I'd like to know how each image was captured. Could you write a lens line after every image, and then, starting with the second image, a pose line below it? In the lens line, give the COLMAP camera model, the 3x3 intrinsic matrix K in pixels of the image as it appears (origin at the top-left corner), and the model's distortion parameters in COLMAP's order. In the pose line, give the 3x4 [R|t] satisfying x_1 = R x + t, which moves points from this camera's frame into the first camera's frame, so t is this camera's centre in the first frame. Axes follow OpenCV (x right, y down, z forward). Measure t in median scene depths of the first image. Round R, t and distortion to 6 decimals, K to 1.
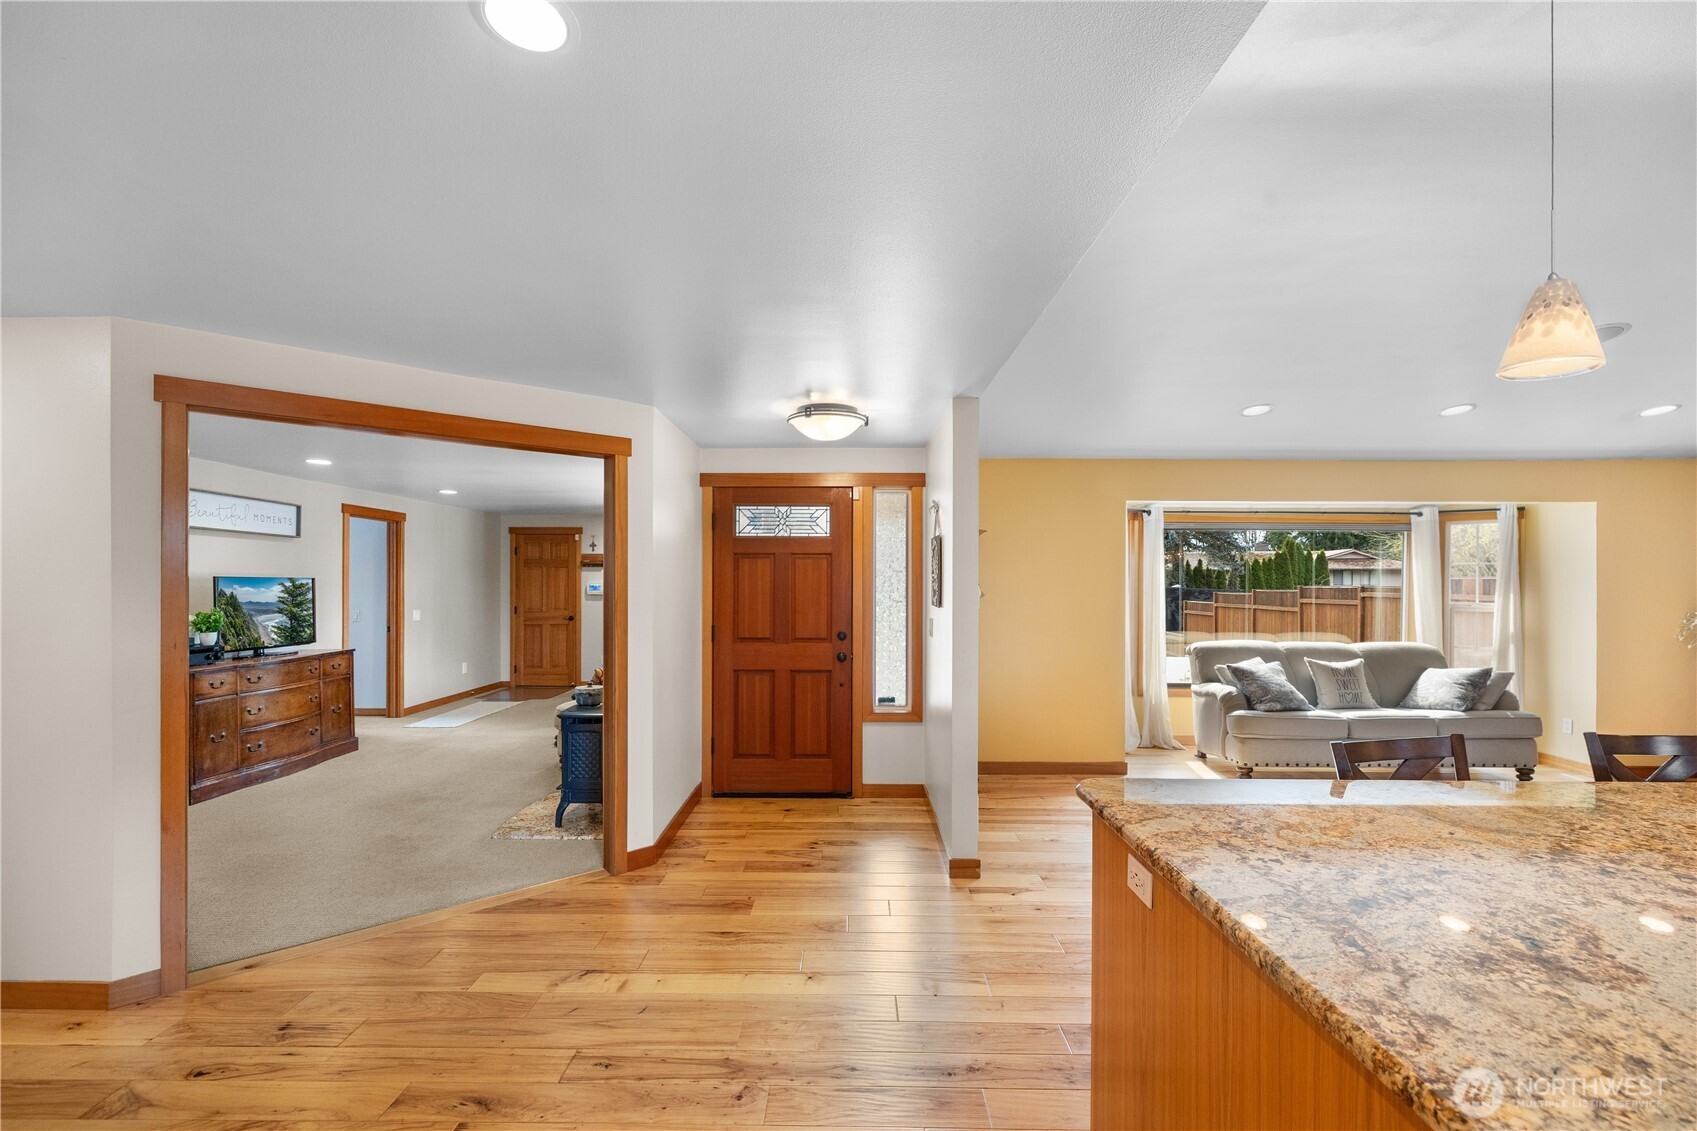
lens RADIAL K [[722.0, 0, 836.7], [0, 722.0, 584.1], [0, 0, 1]] dist [0.000796, -0.000371]
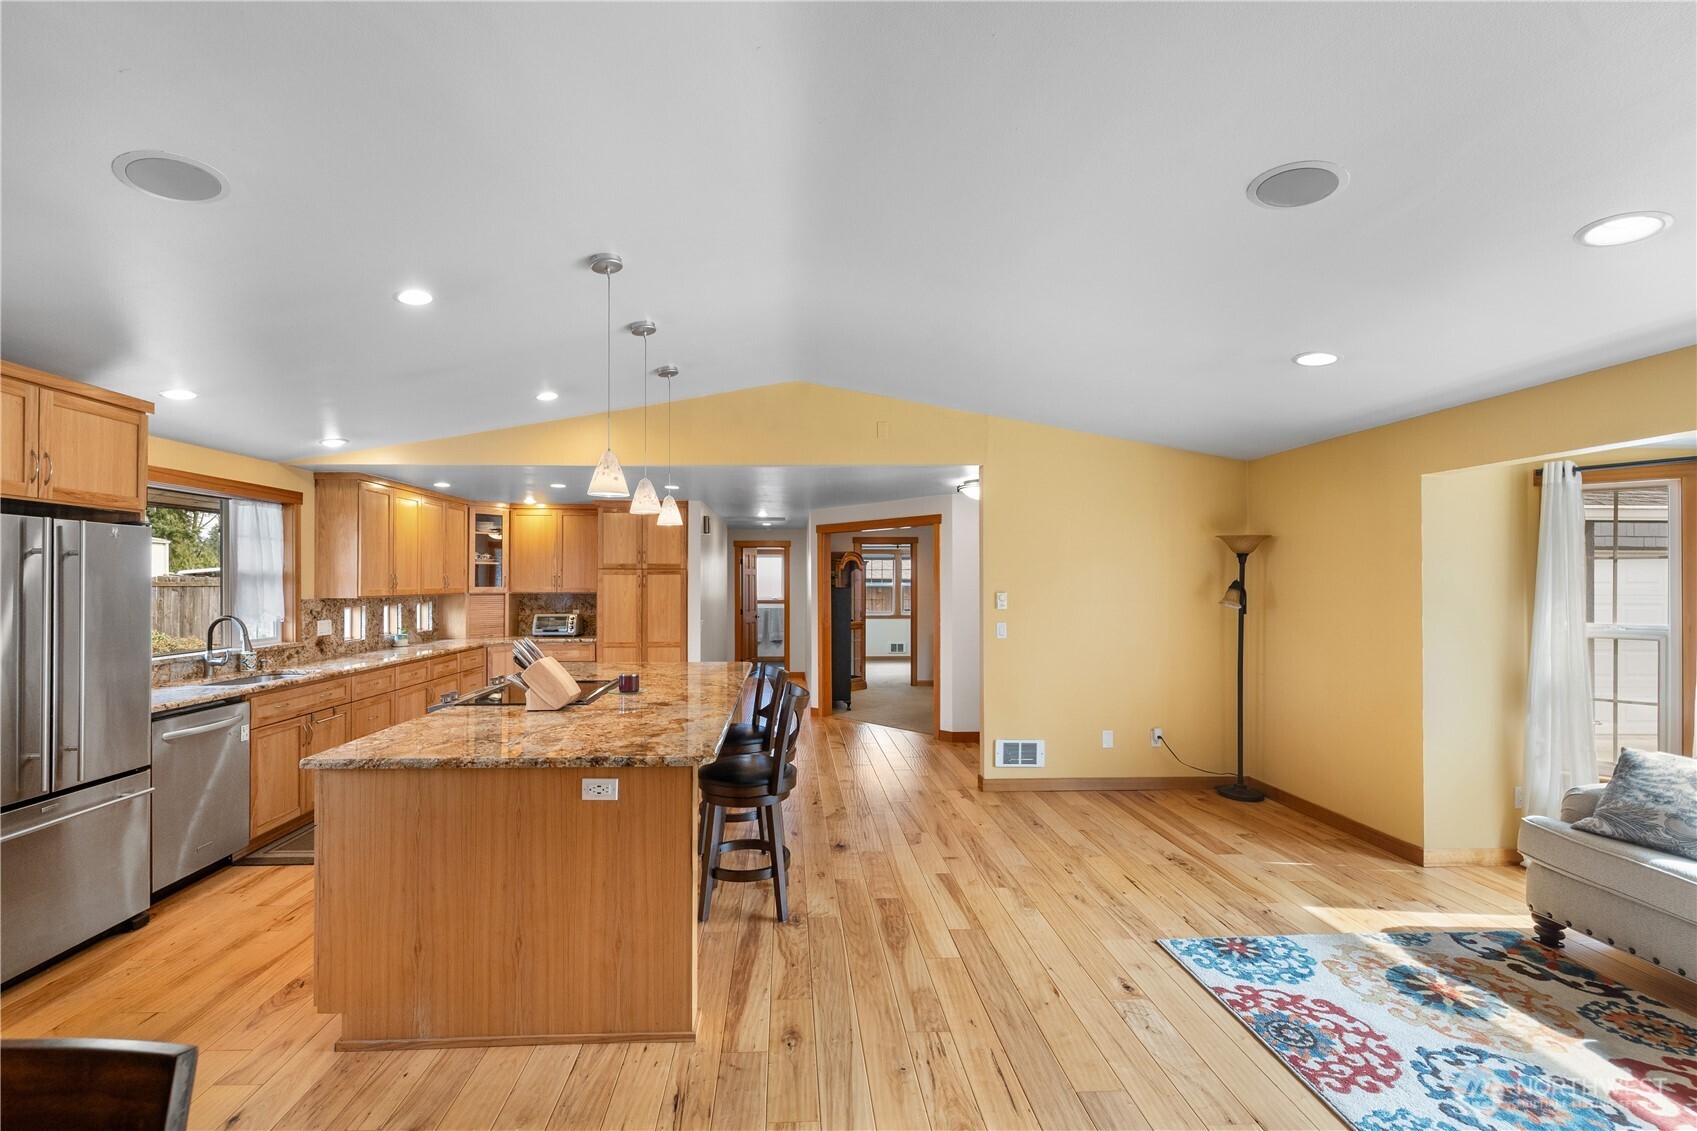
lens RADIAL K [[722.0, 0, 809.6], [0, 722.0, 579.0], [0, 0, 1]] dist [0.000796, -0.000371]
pose [[0.048332, -0.007708, -0.998802, 0.935617], [0.000741, 0.999970, -0.007681, -0.008762], [0.998831, -0.000368, 0.048336, 0.327034]]
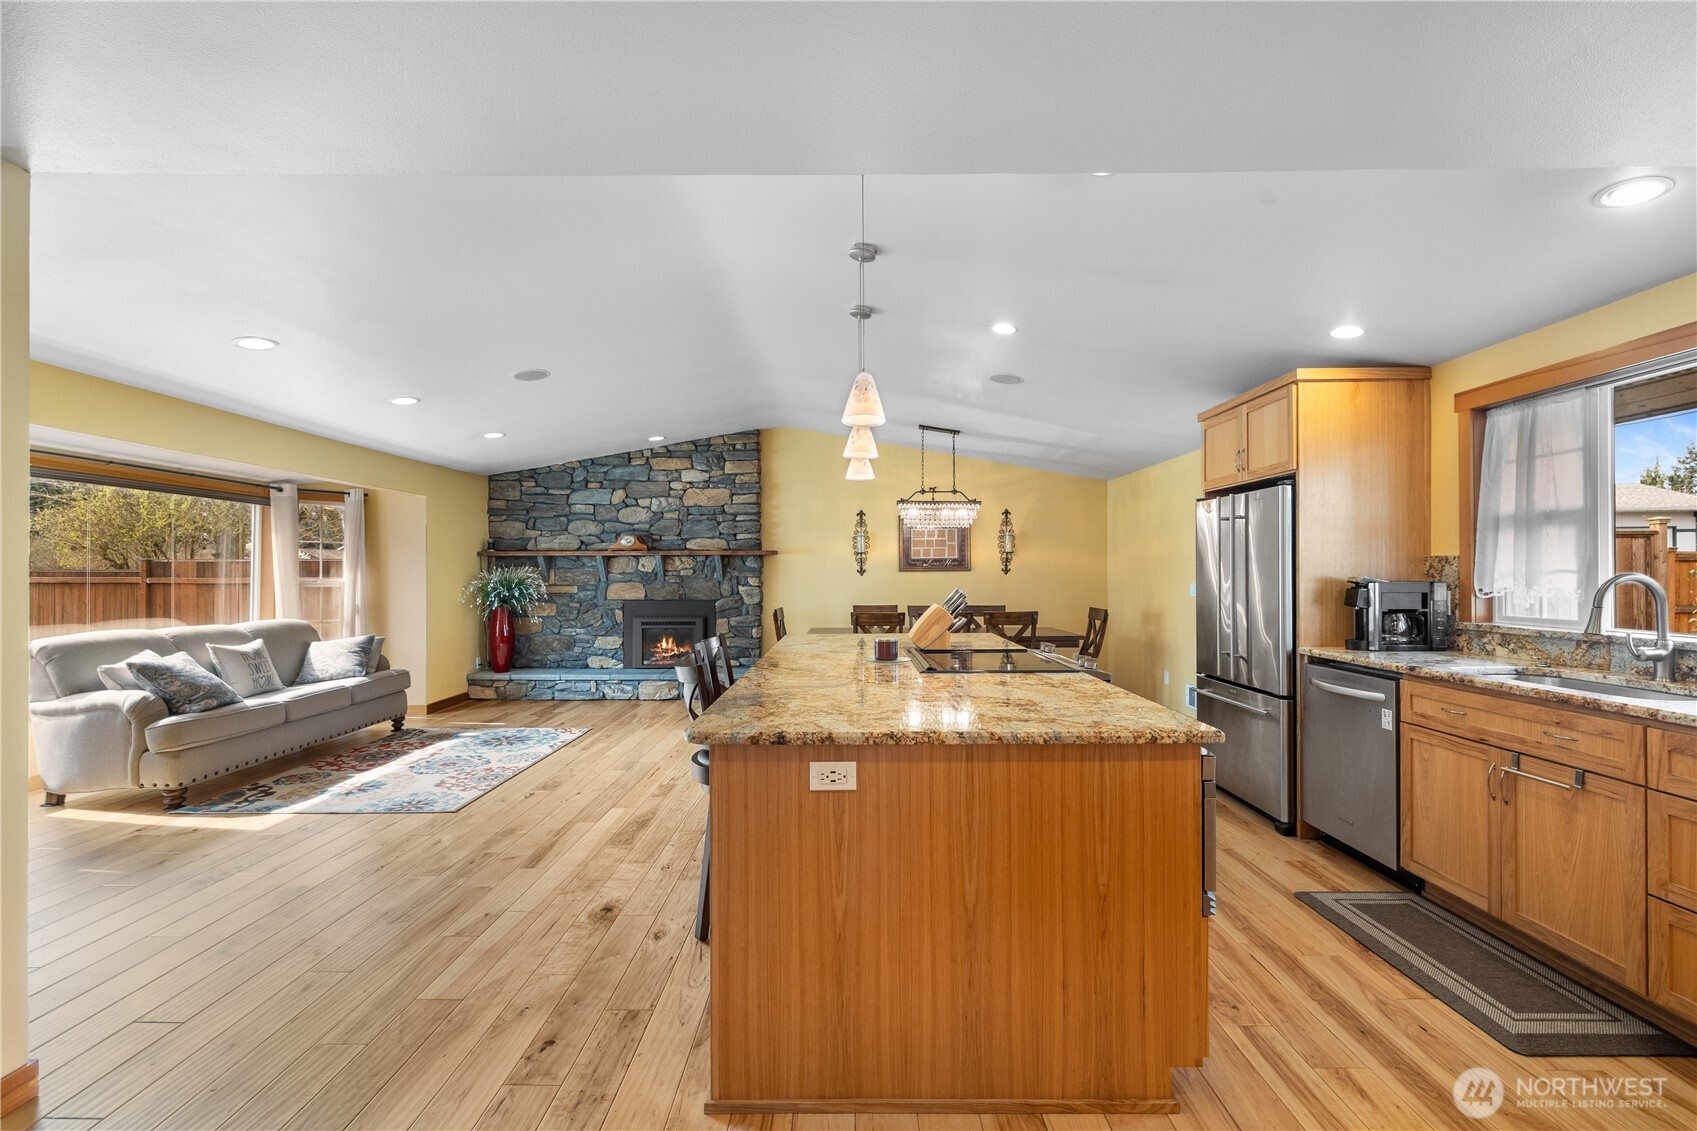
lens RADIAL K [[722.0, 0, 848.2], [0, 722.0, 568.7], [0, 0, 1]] dist [0.000796, -0.000371]
pose [[-0.011032, 0.004045, 0.999931, -0.187090], [0.003722, 0.999985, -0.004004, 0.018334], [-0.999932, 0.003677, -0.011046, 0.238475]]
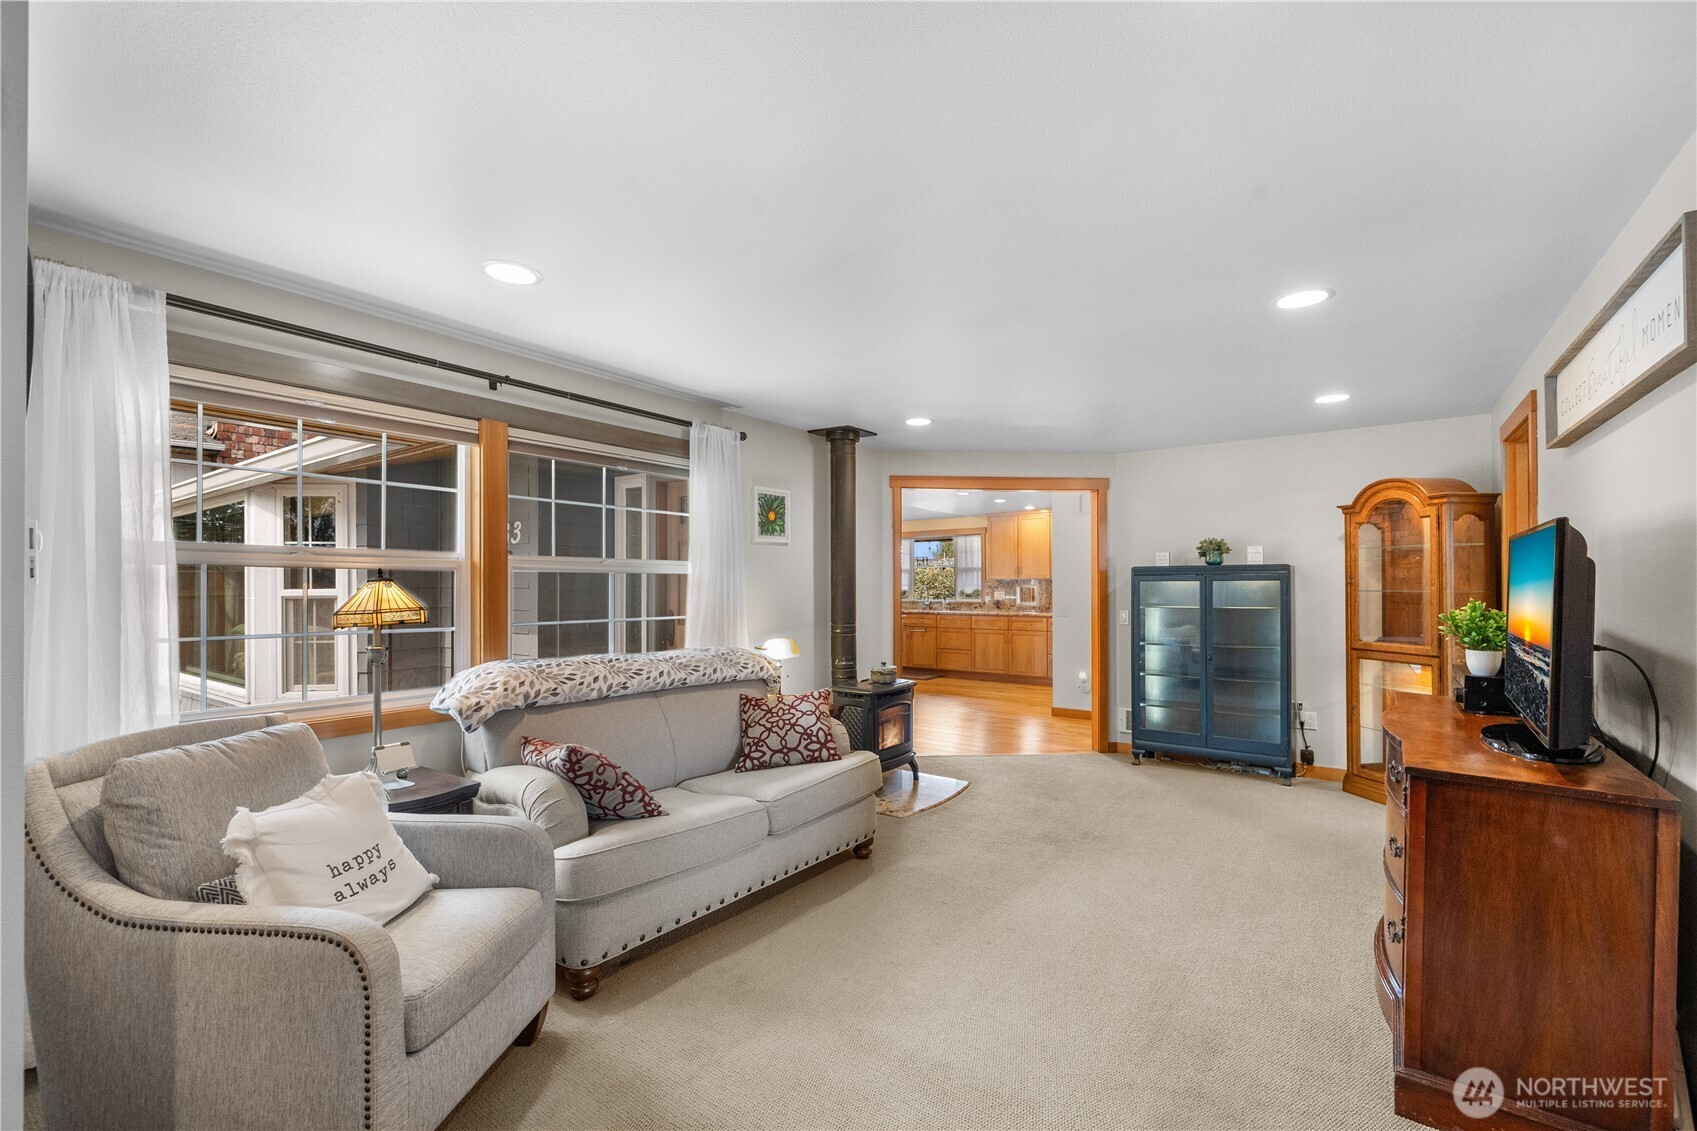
lens RADIAL K [[722.0, 0, 845.2], [0, 722.0, 588.2], [0, 0, 1]] dist [0.000796, -0.000371]
pose [[-0.819476, -0.006073, 0.573082, -0.650365], [-0.002532, 0.999972, 0.006976, 0.015777], [-0.573109, 0.004266, -0.819468, 1.371867]]
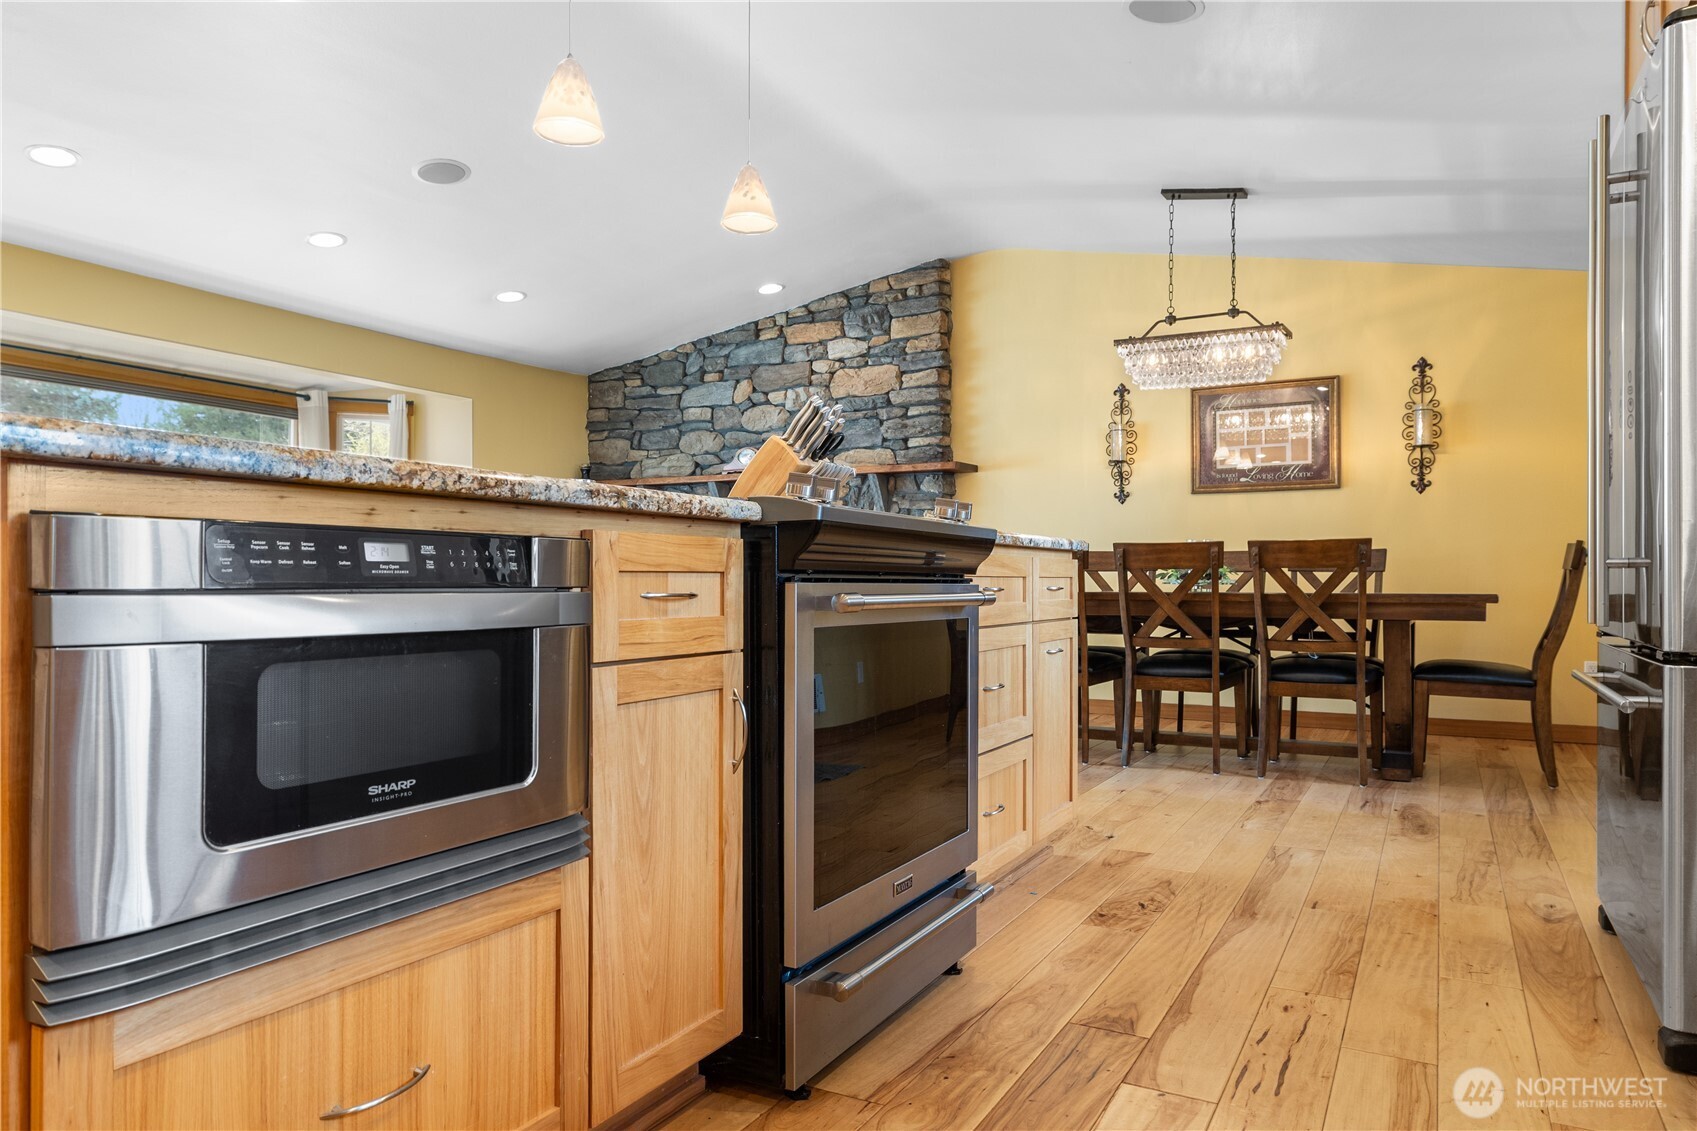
lens RADIAL K [[1103.8, 0, 847.0], [0, 1103.8, 581.2], [0, 0, 1]] dist [-0.007698, 0.001006]
pose [[0.462705, 0.001066, 0.886512, 0.027927], [-0.001056, 0.999999, -0.000652, 0.101894], [-0.886512, -0.000635, 0.462705, -0.059674]]
